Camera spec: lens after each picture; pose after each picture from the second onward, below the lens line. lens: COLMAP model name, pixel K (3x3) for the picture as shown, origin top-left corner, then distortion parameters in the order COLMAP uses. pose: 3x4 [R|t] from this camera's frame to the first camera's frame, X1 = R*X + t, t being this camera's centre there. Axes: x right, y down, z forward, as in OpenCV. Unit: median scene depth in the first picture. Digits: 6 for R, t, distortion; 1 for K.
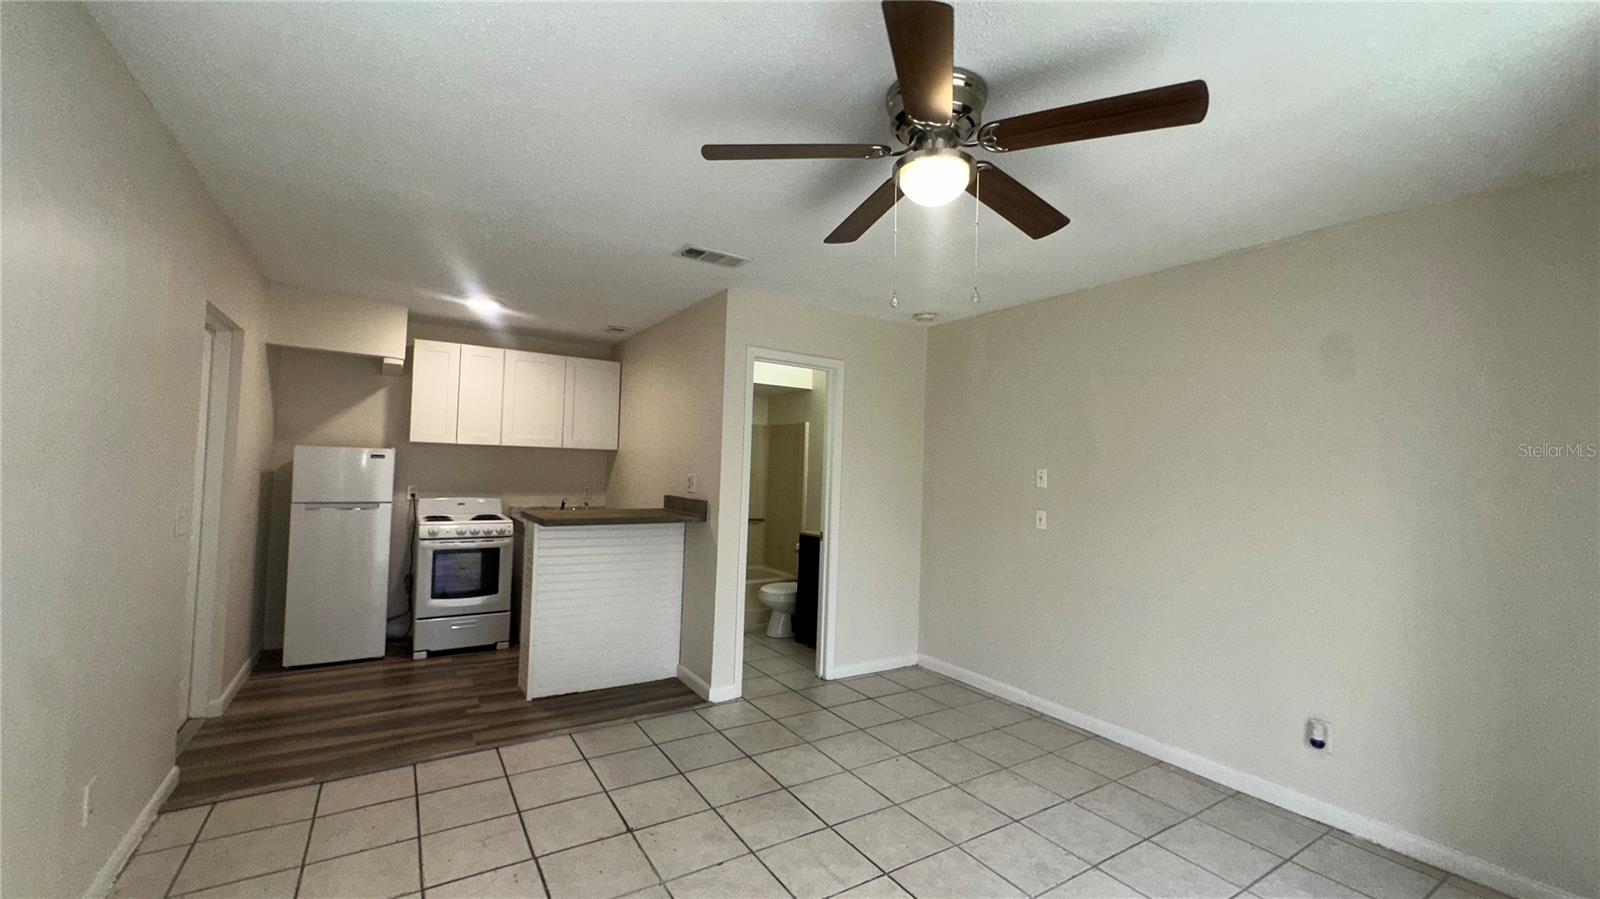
lens RADIAL K [[637.8, 0, 802.0], [0, 637.8, 450.5], [0, 0, 1]] dist [-0.003134, -0.000093]
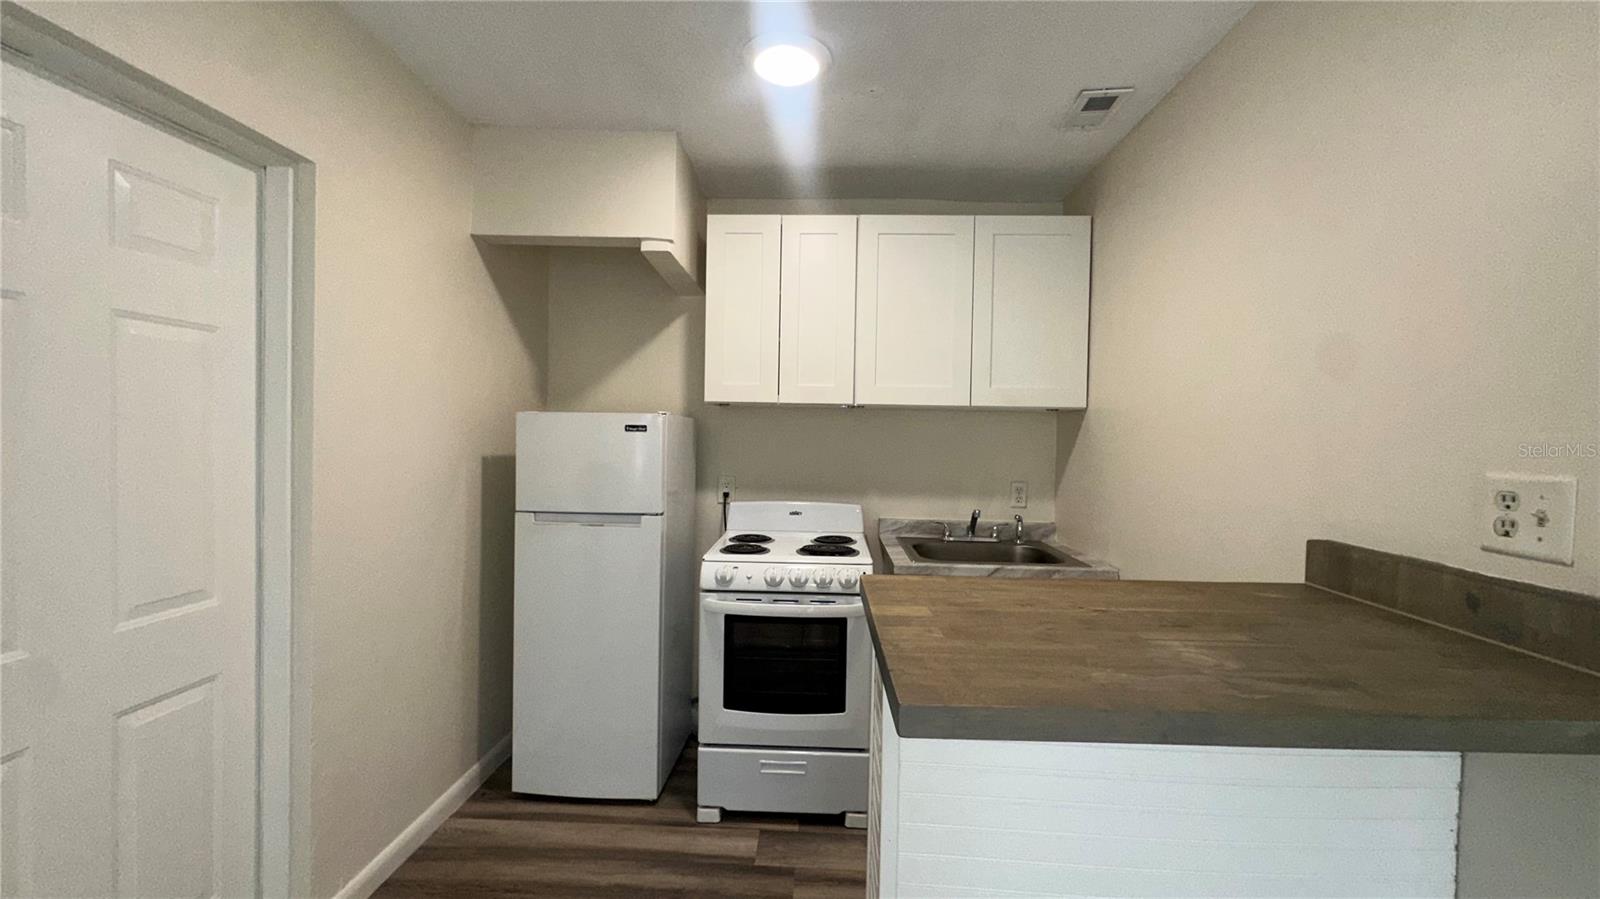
lens RADIAL K [[637.8, 0, 802.0], [0, 637.8, 450.5], [0, 0, 1]] dist [-0.003134, -0.000093]
pose [[0.817362, -0.000544, -0.576125, -0.238385], [0.022795, 0.999247, 0.031395, 0.013707], [0.575674, -0.038794, 0.816759, 0.625056]]
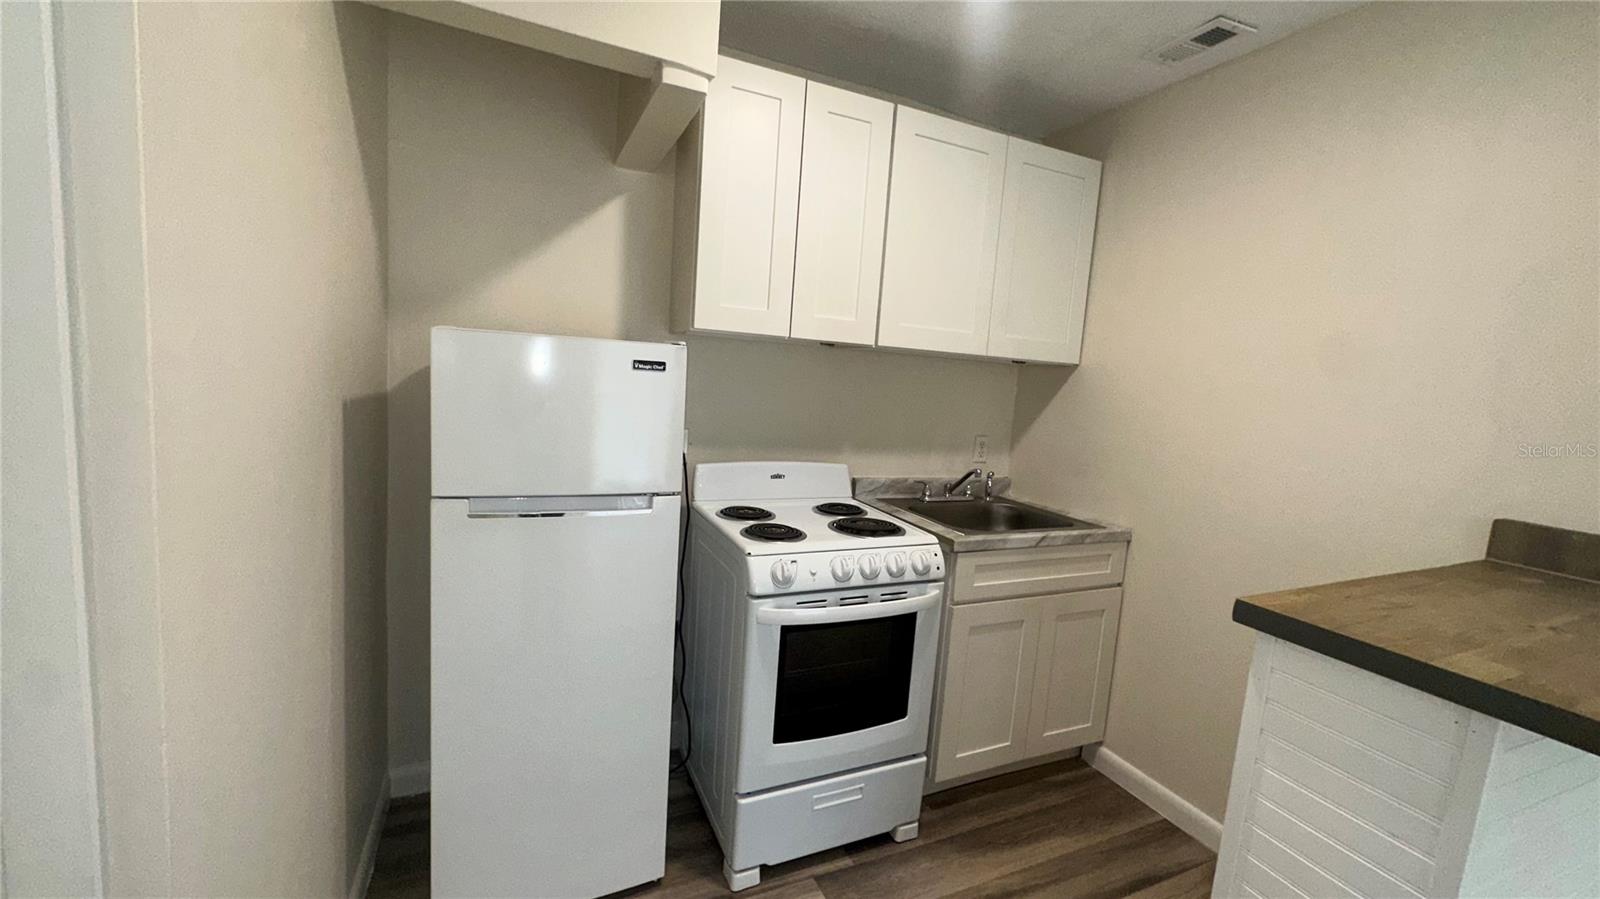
lens RADIAL K [[637.8, 0, 802.0], [0, 637.8, 450.5], [0, 0, 1]] dist [-0.003134, -0.000093]
pose [[0.988174, 0.054412, -0.143359, -0.515245], [-0.033797, 0.989218, 0.142494, 0.002569], [0.149567, -0.135964, 0.979359, 0.644727]]
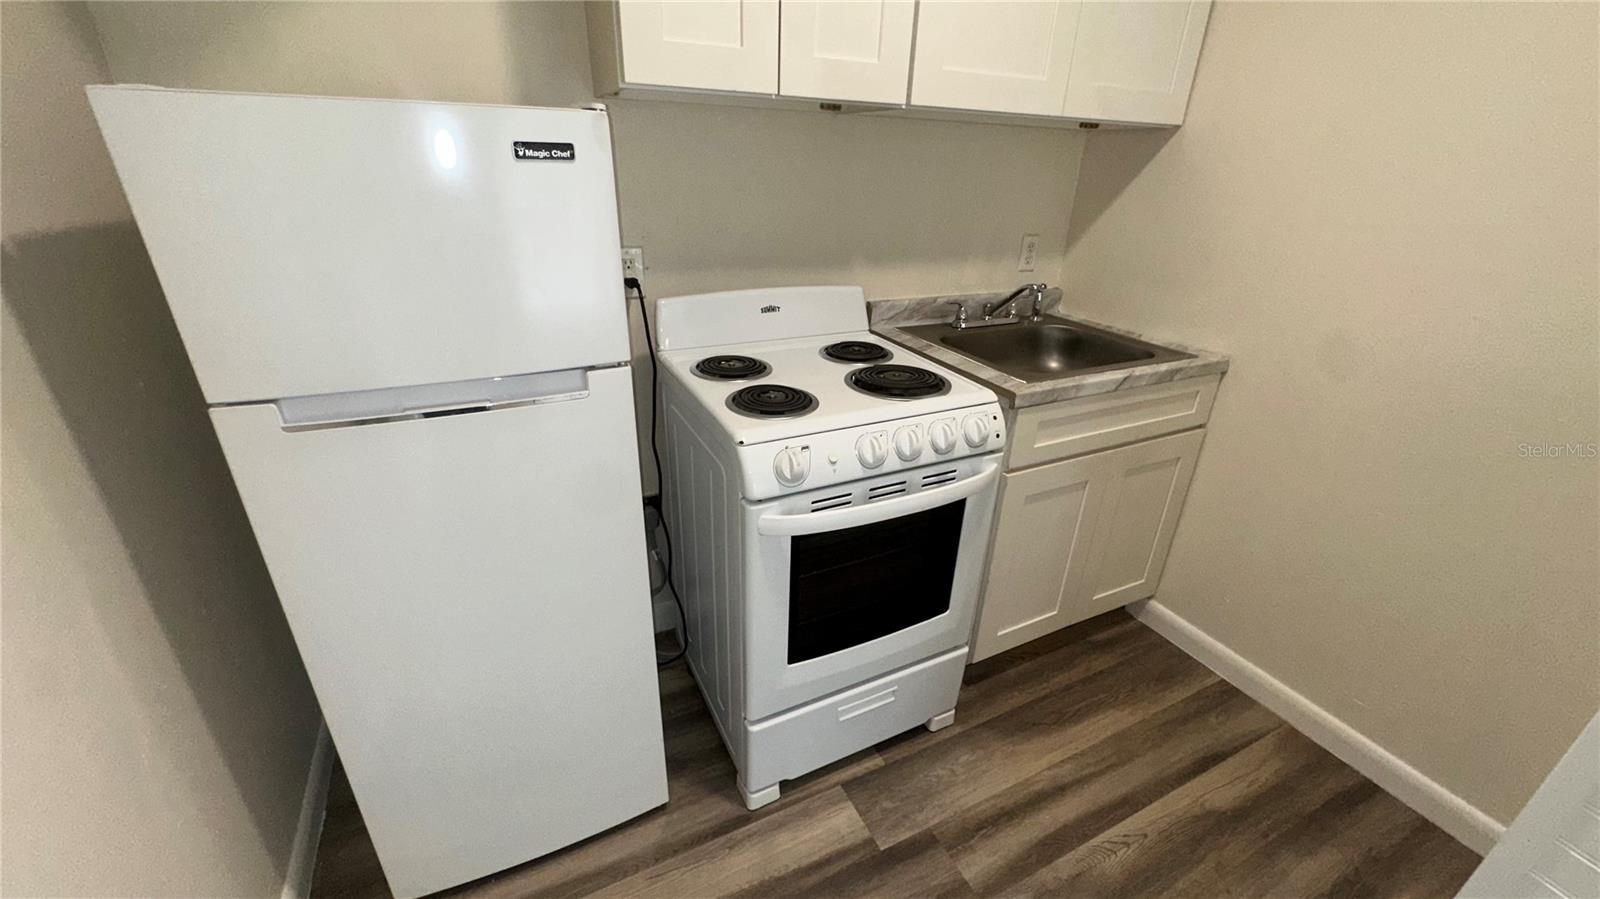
lens RADIAL K [[637.8, 0, 802.0], [0, 637.8, 450.5], [0, 0, 1]] dist [-0.003134, -0.000093]
pose [[0.993036, 0.047989, -0.107591, -0.542954], [0.004198, 0.898277, 0.439410, 0.005894], [0.117733, -0.436802, 0.891820, 0.766126]]
